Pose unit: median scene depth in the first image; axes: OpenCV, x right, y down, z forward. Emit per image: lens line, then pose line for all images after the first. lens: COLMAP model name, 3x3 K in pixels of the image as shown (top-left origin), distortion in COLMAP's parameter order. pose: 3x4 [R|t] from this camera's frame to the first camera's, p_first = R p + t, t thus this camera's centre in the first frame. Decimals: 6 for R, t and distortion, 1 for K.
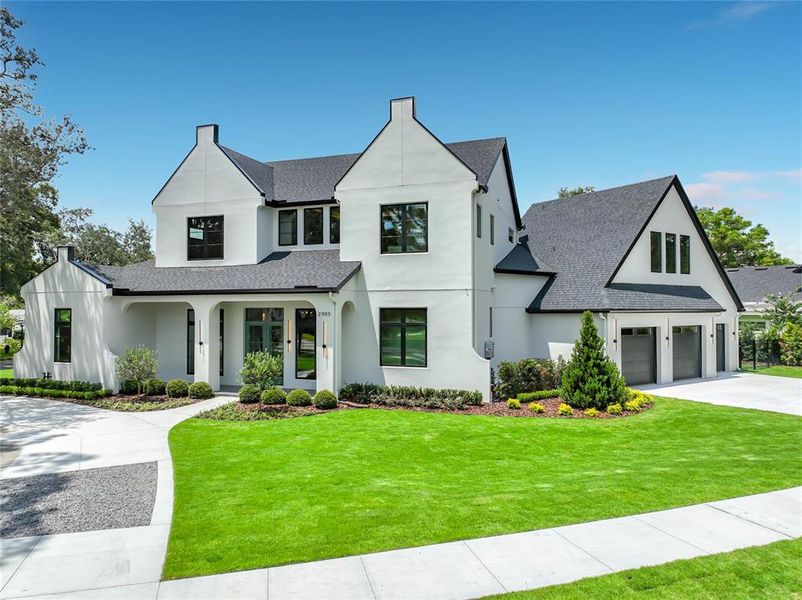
lens RADIAL K [[562.0, 0, 403.9], [0, 562.0, 297.0], [0, 0, 1]] dist [0.018556, 0.006411]
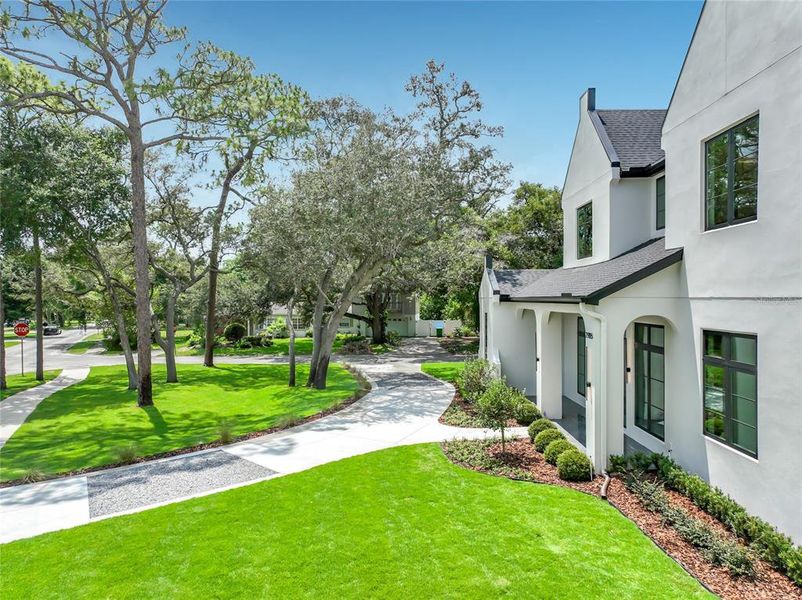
lens RADIAL K [[562.0, 0, 404.5], [0, 562.0, 297.8], [0, 0, 1]] dist [0.018556, 0.006411]
pose [[0.329395, 0.000502, -0.944192, 0.368288], [0.021024, 0.999748, 0.007866, -0.021379], [0.943958, -0.022442, 0.329302, 0.519837]]
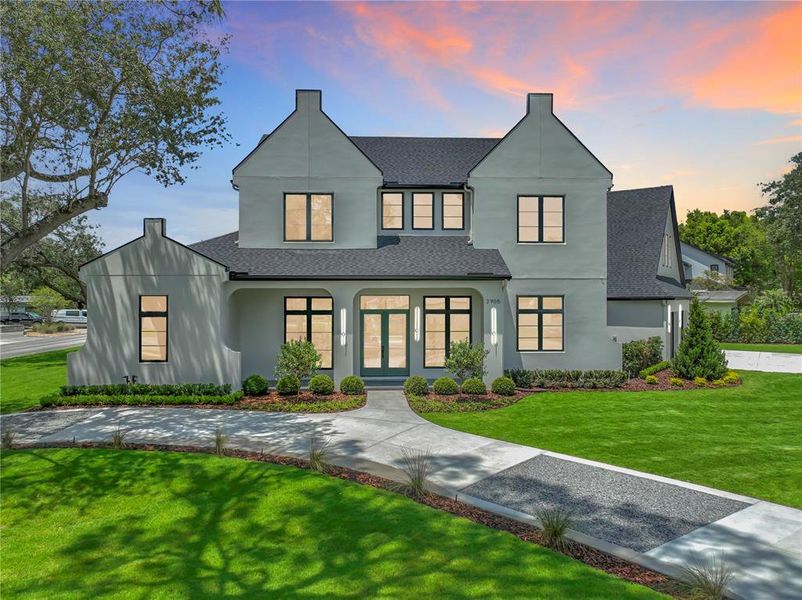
lens RADIAL K [[562.0, 0, 401.5], [0, 562.0, 301.3], [0, 0, 1]] dist [0.018556, 0.006411]
pose [[0.923671, -0.001495, 0.383185, -0.606376], [-0.010155, 0.999546, 0.028379, 0.002638], [-0.383053, -0.030104, 0.923236, 0.122986]]
